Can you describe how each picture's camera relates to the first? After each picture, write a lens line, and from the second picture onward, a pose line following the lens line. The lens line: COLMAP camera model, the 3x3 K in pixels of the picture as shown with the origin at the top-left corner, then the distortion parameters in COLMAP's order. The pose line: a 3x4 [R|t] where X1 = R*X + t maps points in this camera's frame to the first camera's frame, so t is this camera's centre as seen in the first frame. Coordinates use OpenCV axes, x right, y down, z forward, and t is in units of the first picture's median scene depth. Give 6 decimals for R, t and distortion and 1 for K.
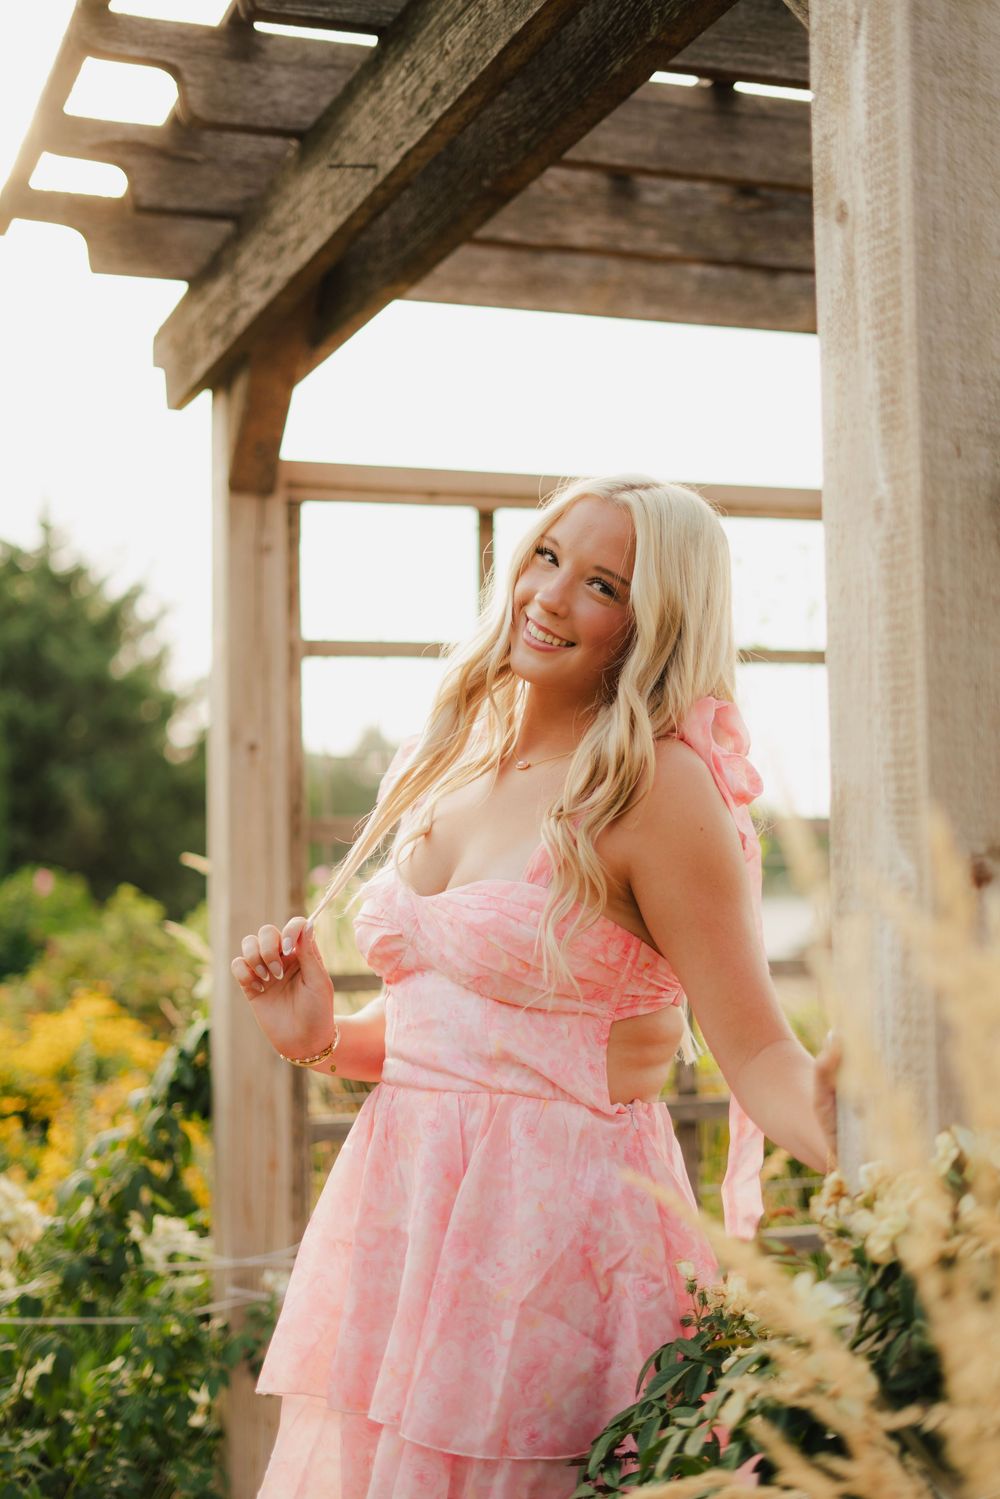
lens RADIAL K [[2146.8, 0, 500.0], [0, 2146.8, 749.5], [0, 0, 1]] dist [-0.016610, 0.026091]
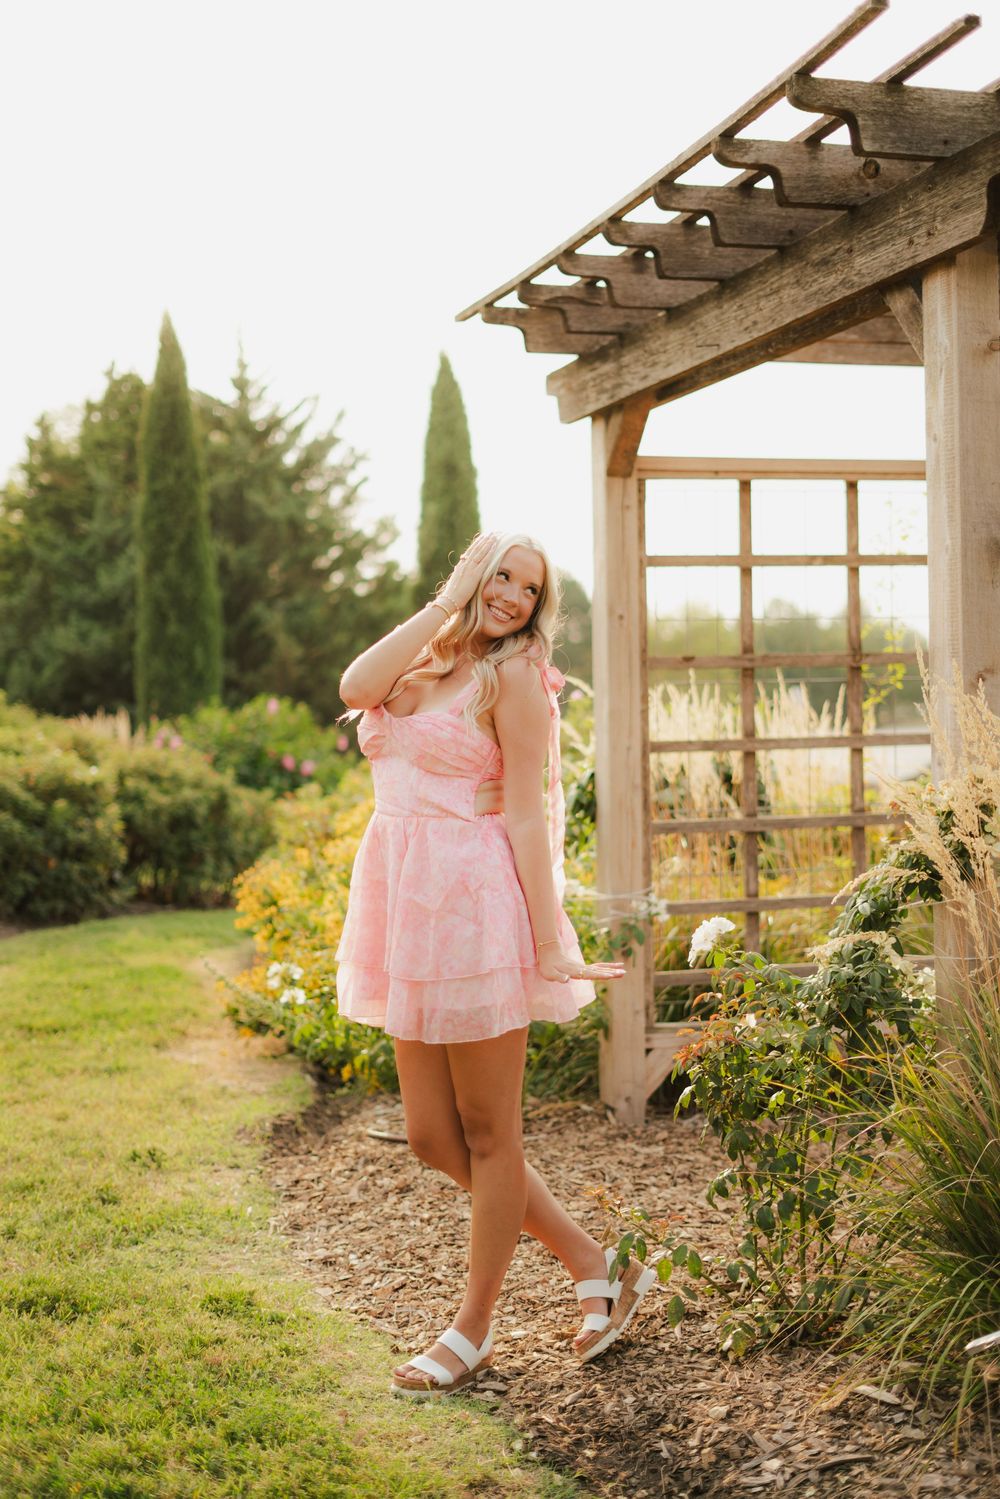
lens RADIAL K [[2146.8, 0, 500.0], [0, 2146.8, 749.5], [0, 0, 1]] dist [-0.016610, 0.026091]
pose [[0.997995, -0.004215, -0.063144, -0.102501], [0.009294, 0.996723, 0.080353, -0.035995], [0.062599, -0.080778, 0.994764, -0.821399]]
